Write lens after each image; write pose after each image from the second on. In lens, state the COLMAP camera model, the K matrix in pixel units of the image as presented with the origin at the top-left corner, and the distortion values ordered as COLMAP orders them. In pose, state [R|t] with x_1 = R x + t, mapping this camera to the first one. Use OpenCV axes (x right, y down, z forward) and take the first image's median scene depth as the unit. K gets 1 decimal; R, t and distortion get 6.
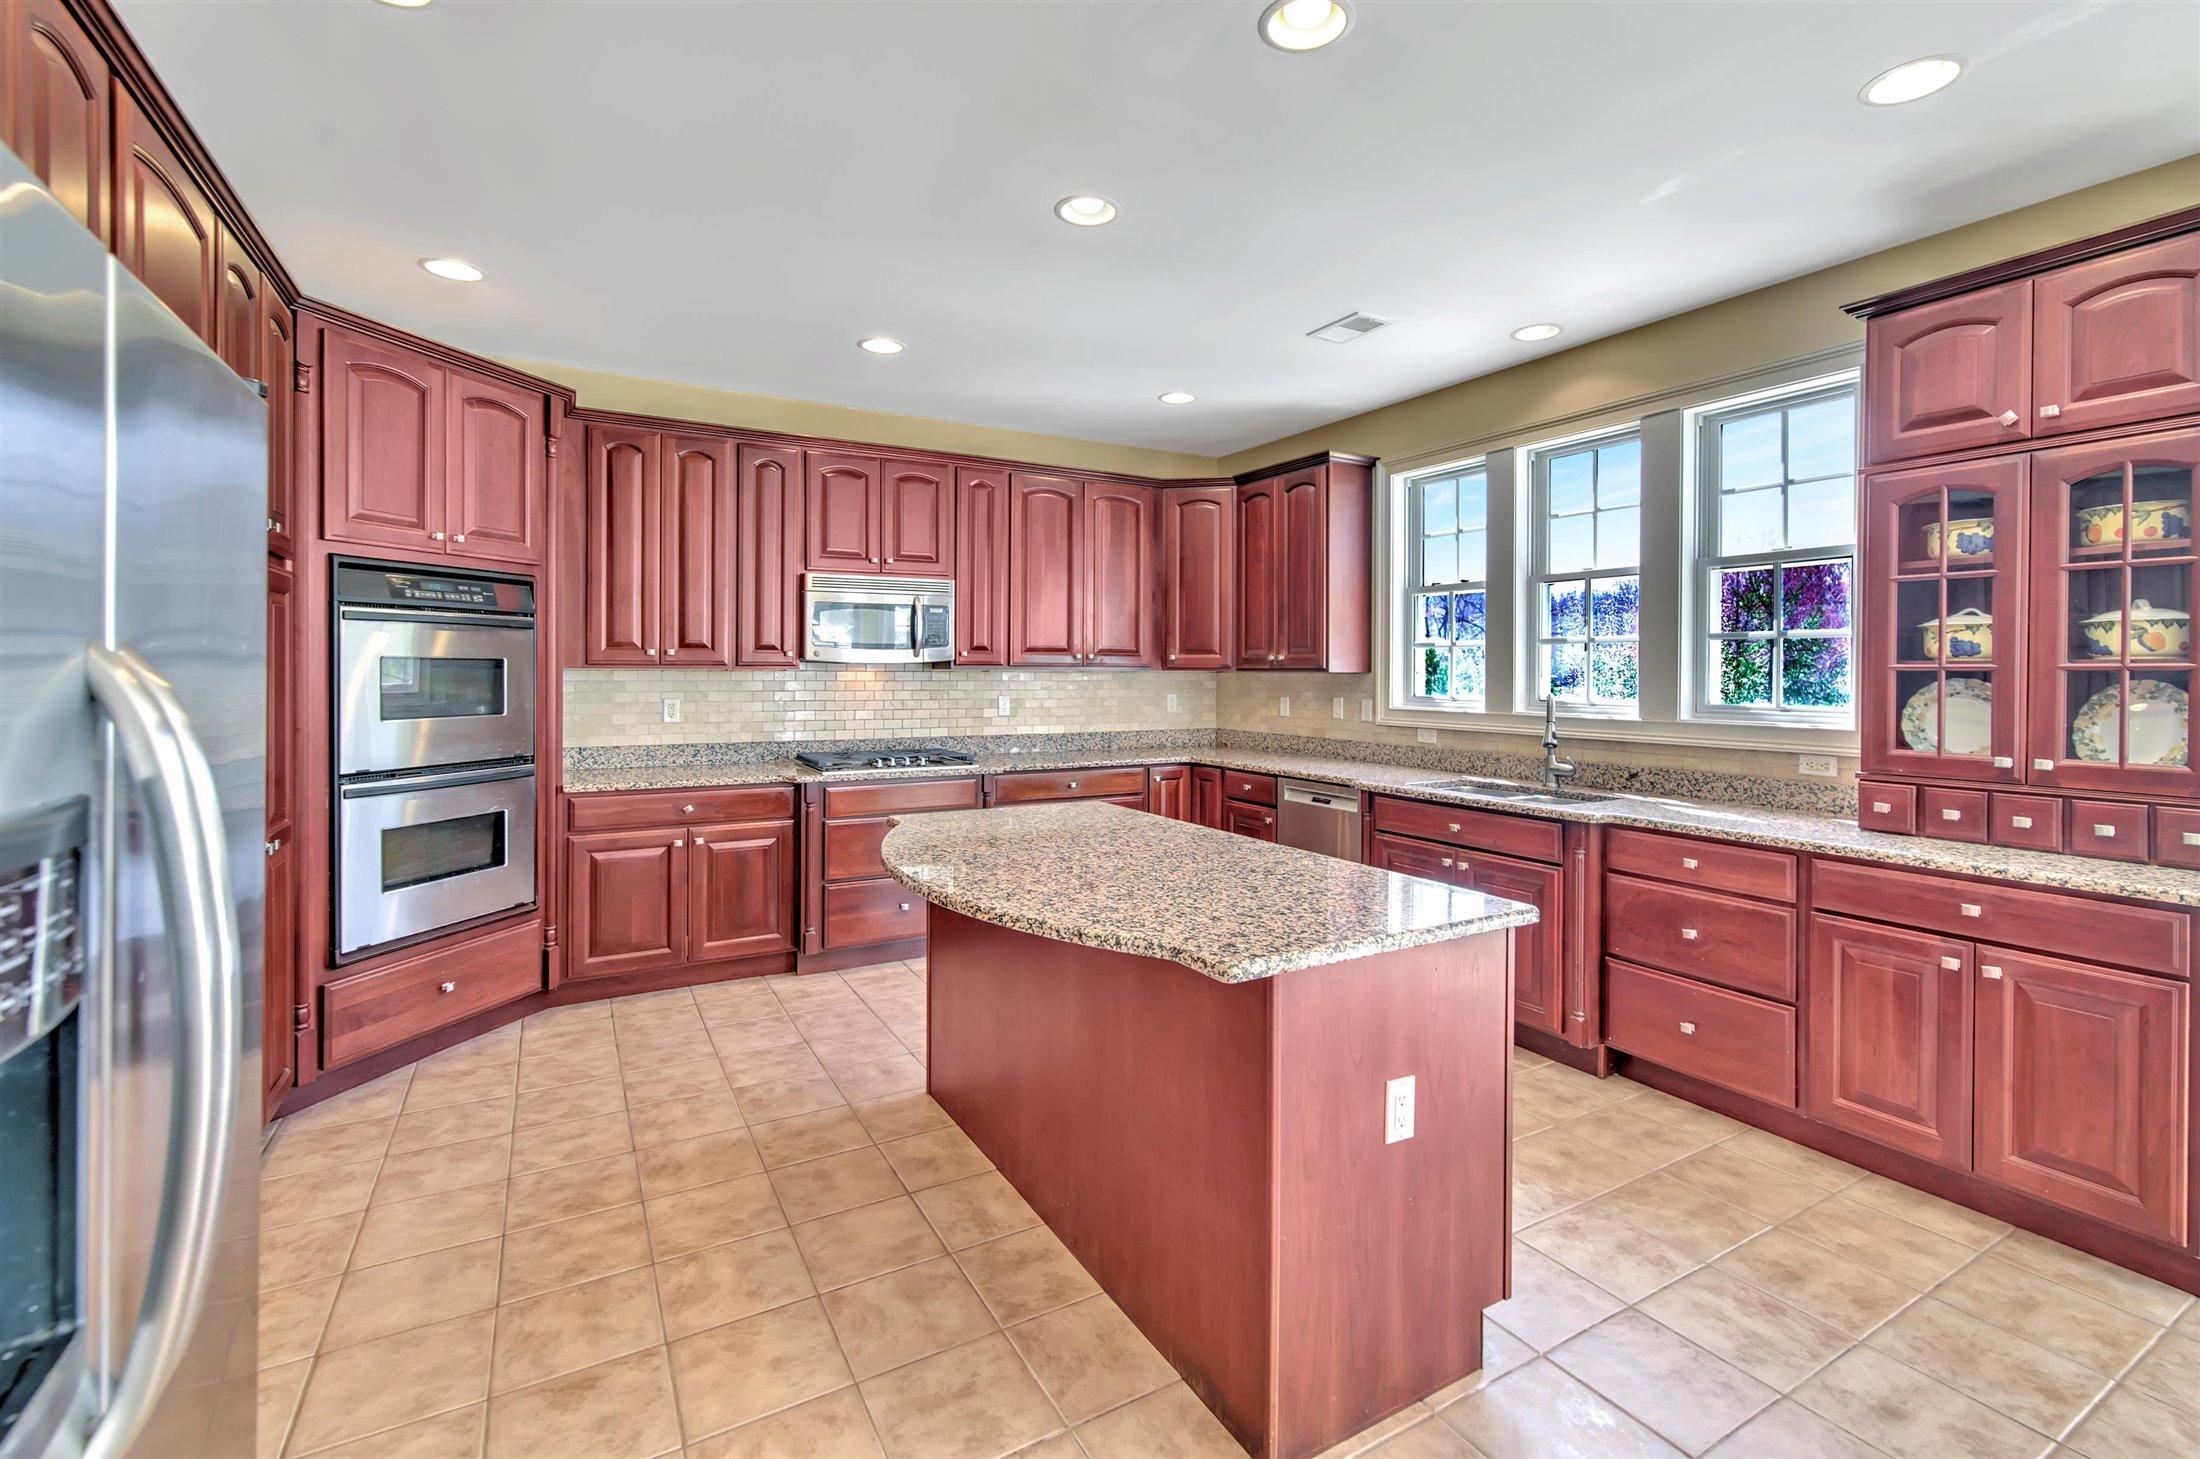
lens RADIAL K [[968.1, 0, 1113.3], [0, 968.1, 673.1], [0, 0, 1]] dist [-0.002269, 0.002379]
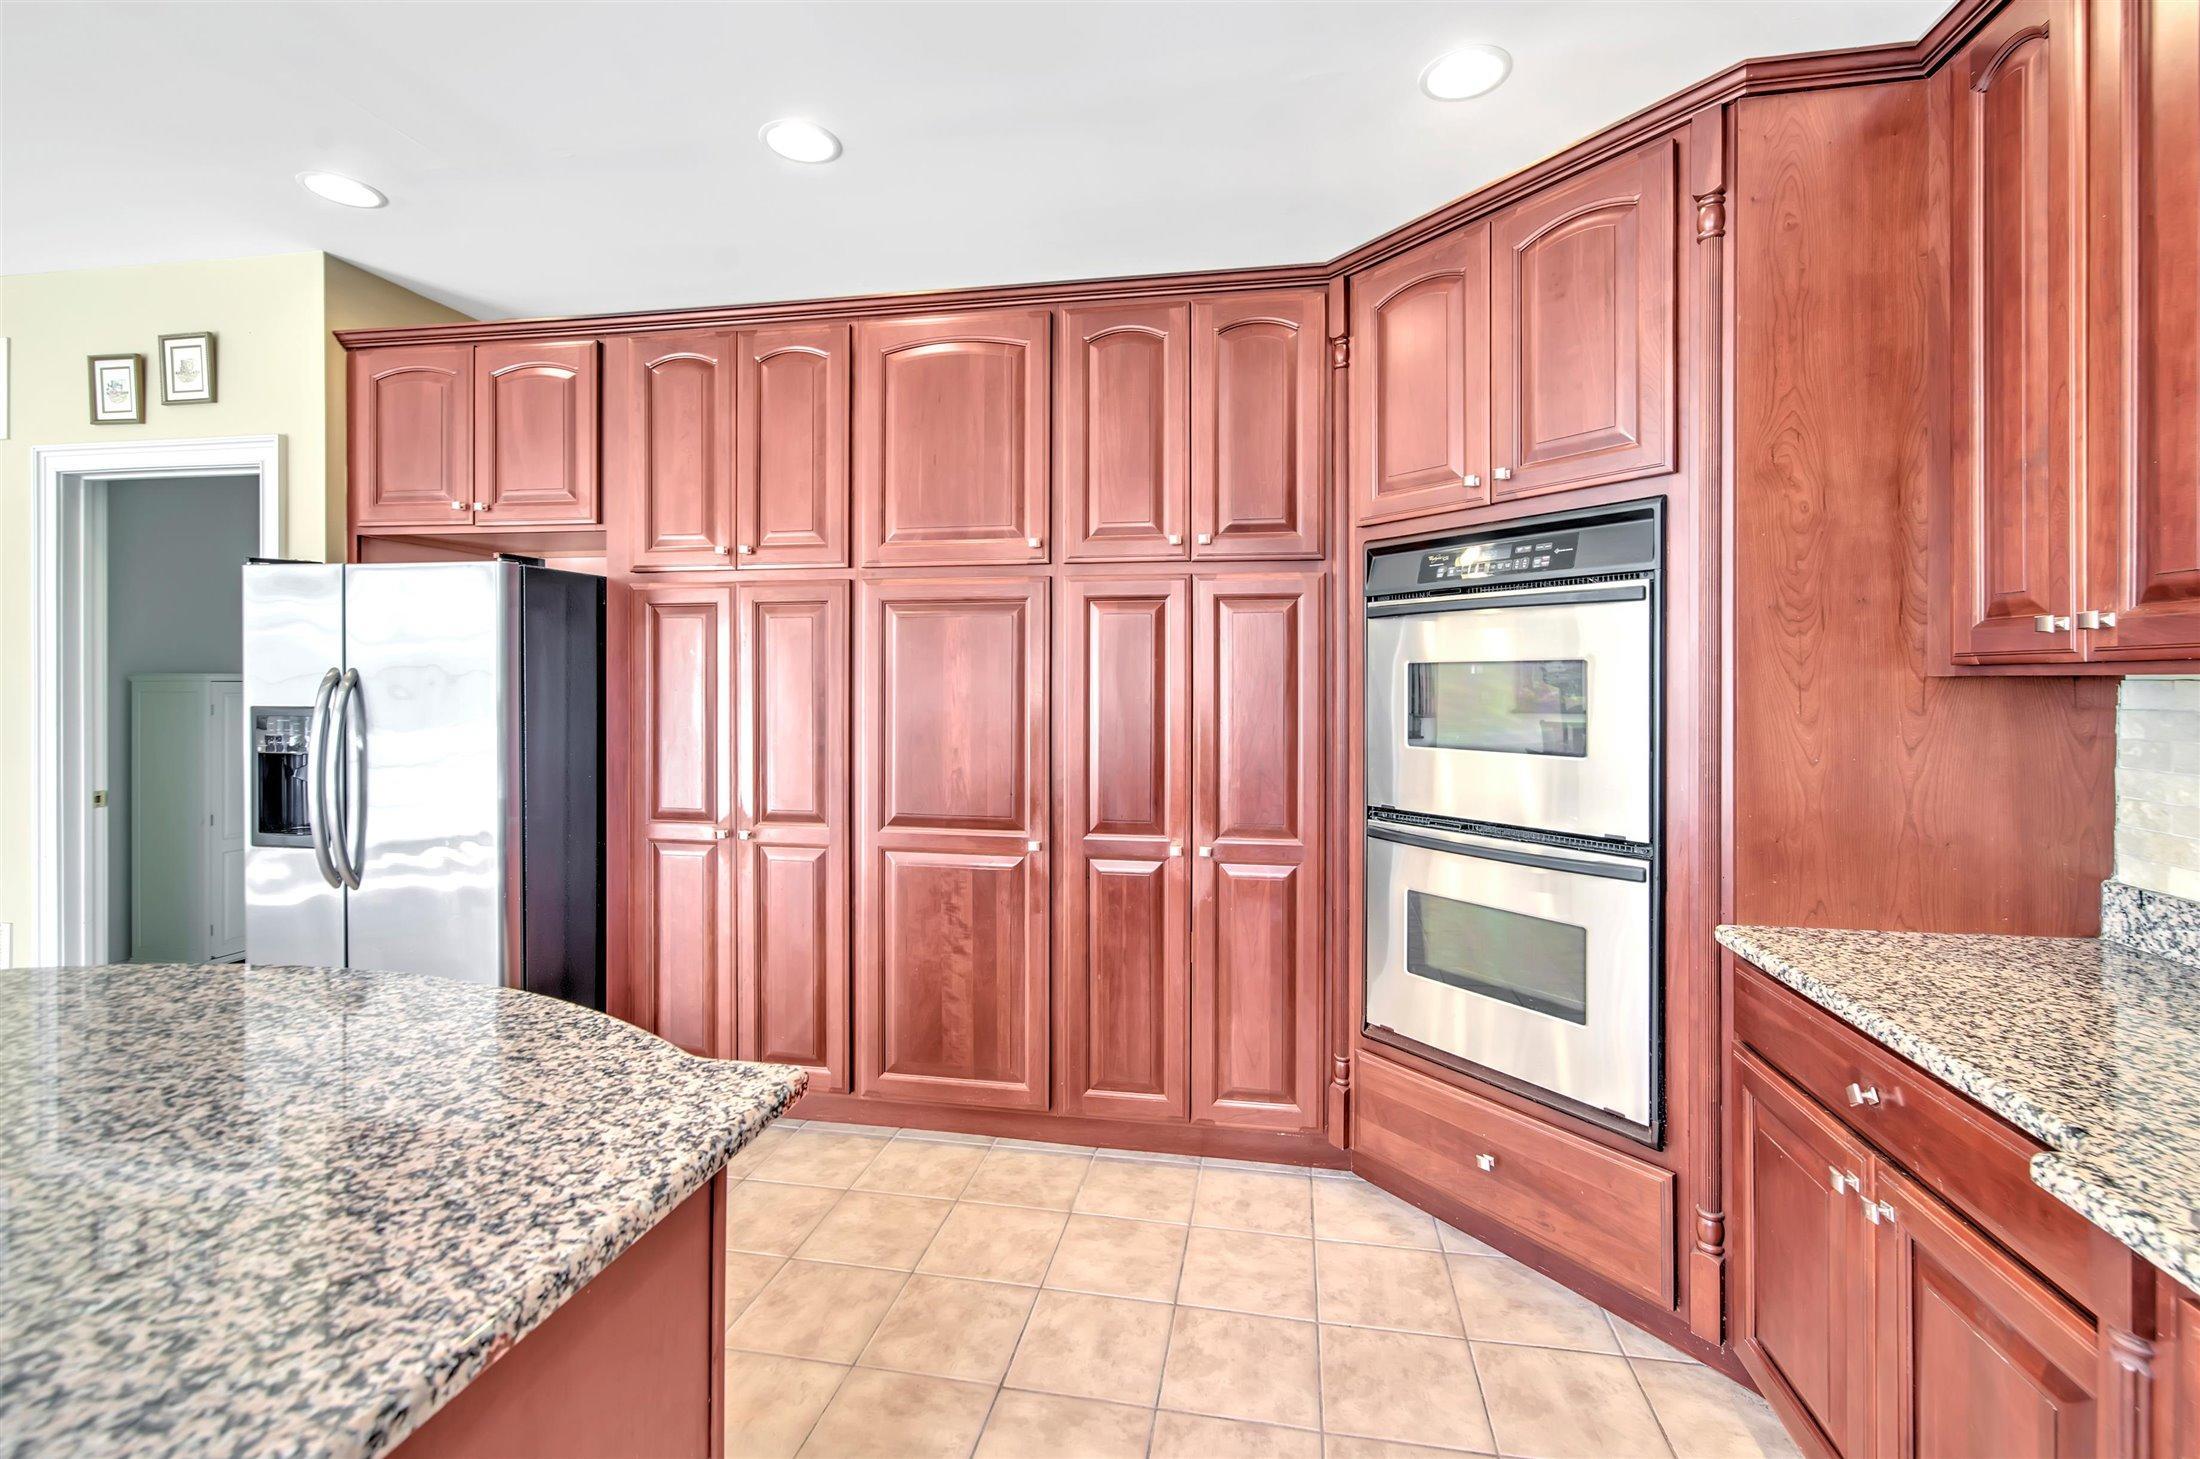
lens RADIAL K [[968.1, 0, 1120.1], [0, 968.1, 684.9], [0, 0, 1]] dist [-0.002269, 0.002379]
pose [[-0.643878, -0.001996, -0.765125, -0.019264], [-0.006682, 0.999973, 0.003015, 0.000108], [0.765099, 0.007054, -0.643874, 0.946934]]
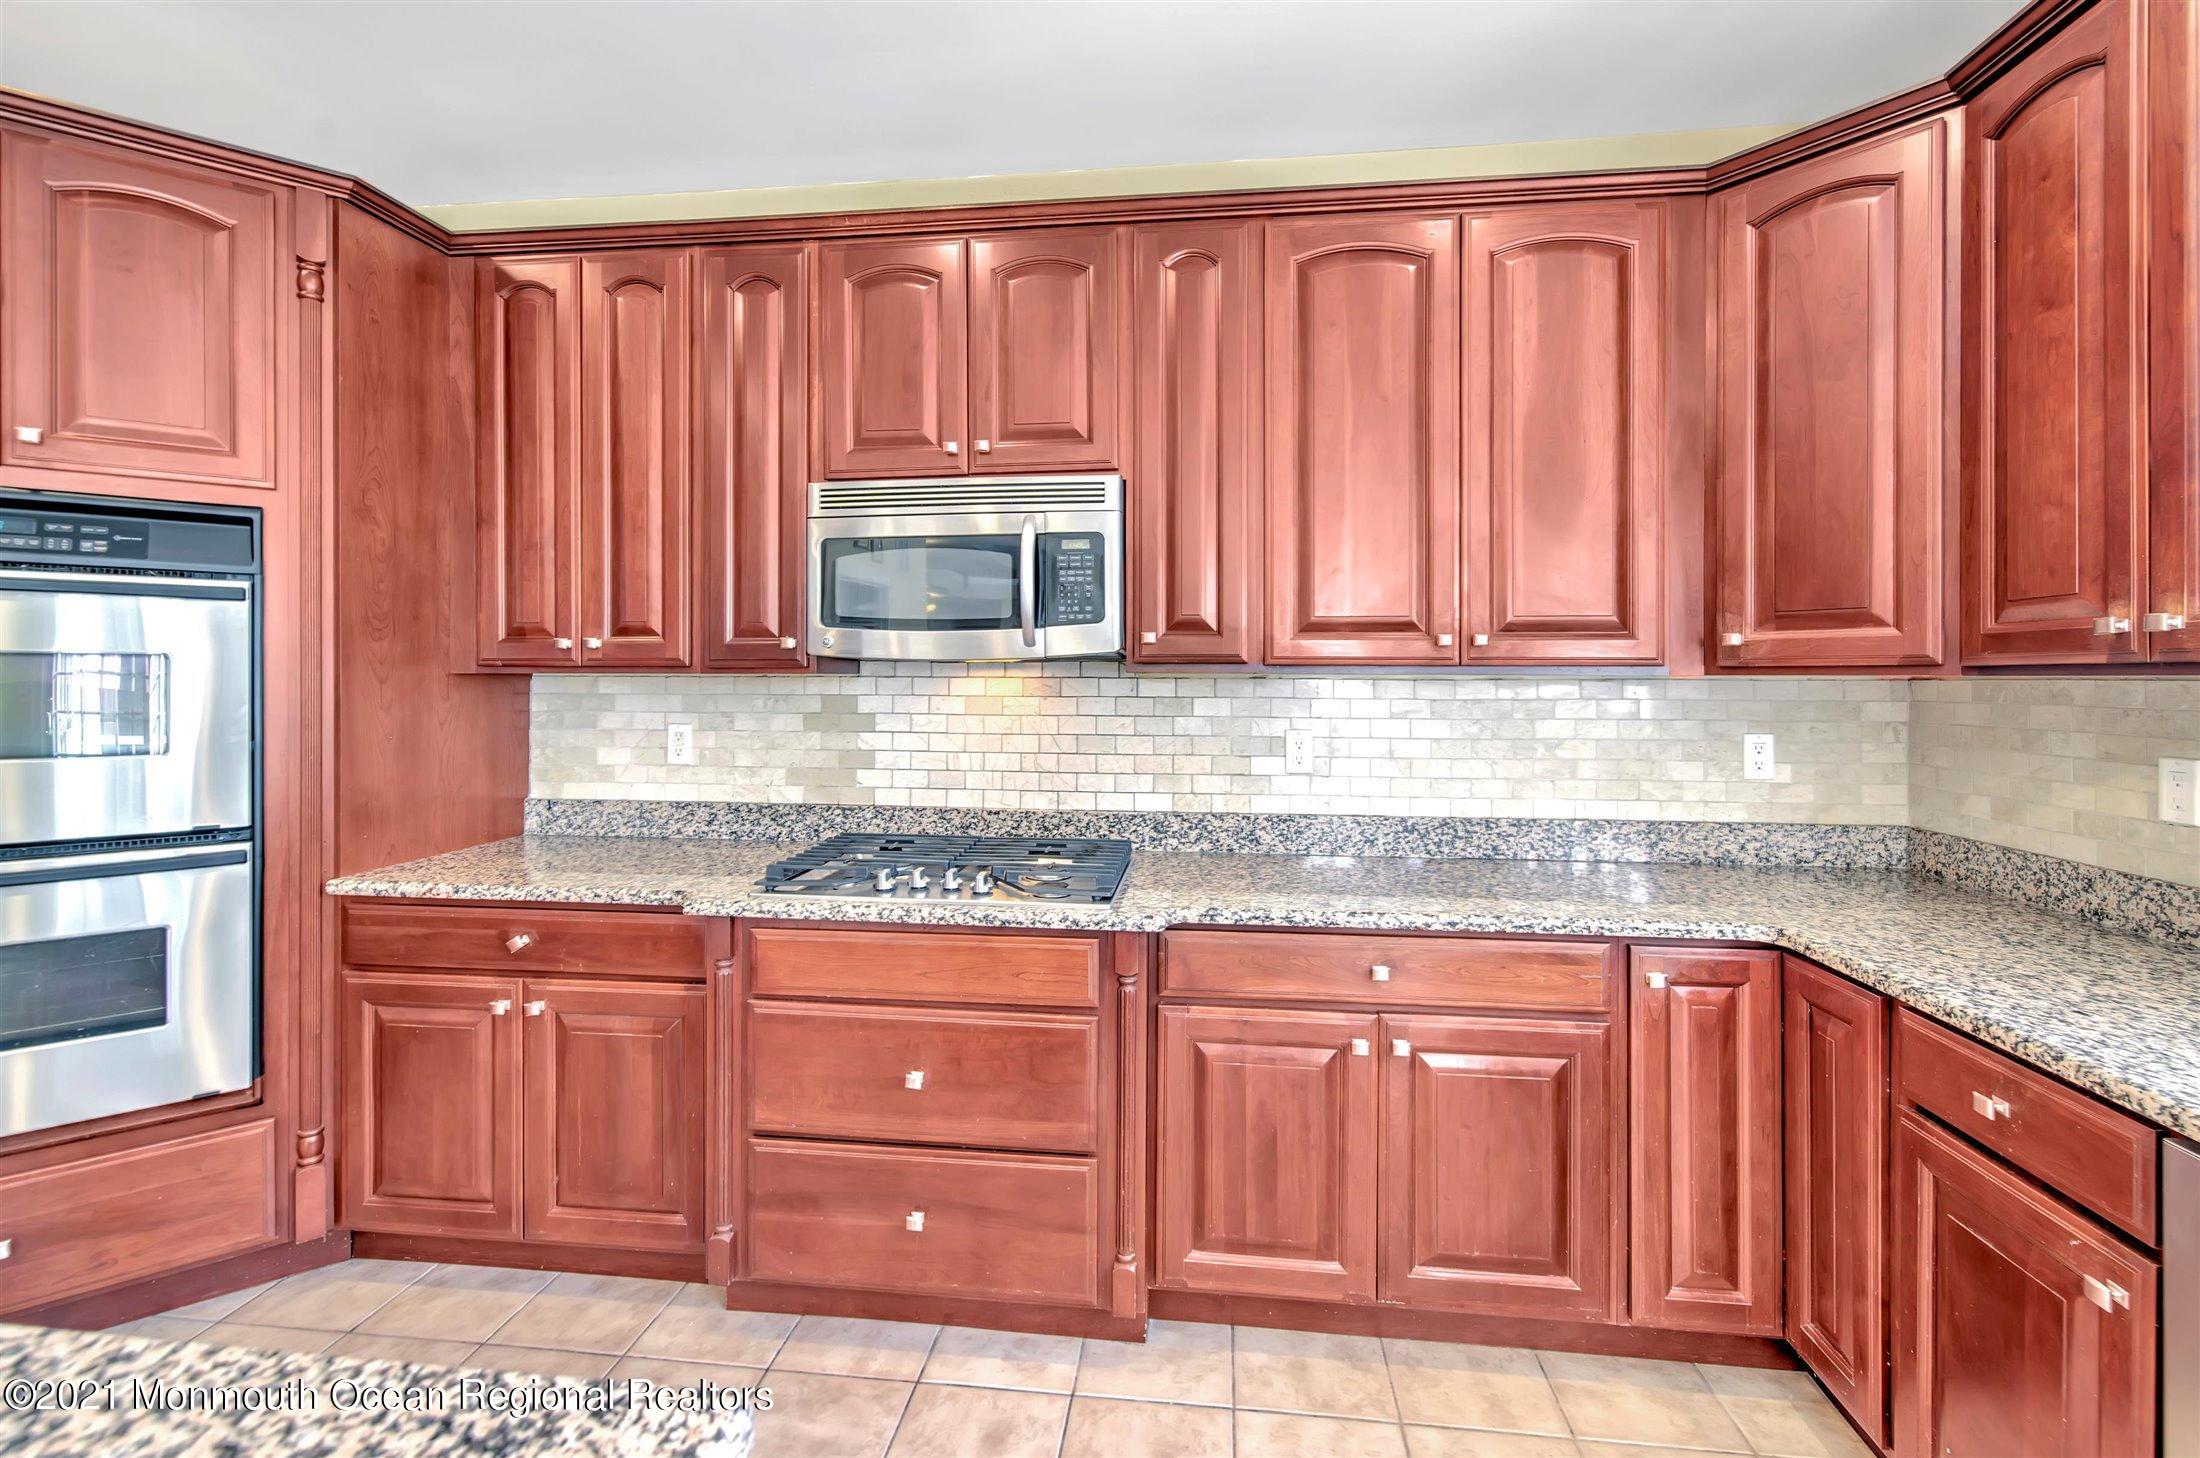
lens RADIAL K [[968.1, 0, 1110.2], [0, 968.1, 675.7], [0, 0, 1]] dist [-0.002269, 0.002379]
pose [[0.802776, -0.004151, -0.596266, 0.114836], [-0.000563, 0.999970, -0.007719, 0.001221], [0.596280, 0.006532, 0.802750, 0.718682]]
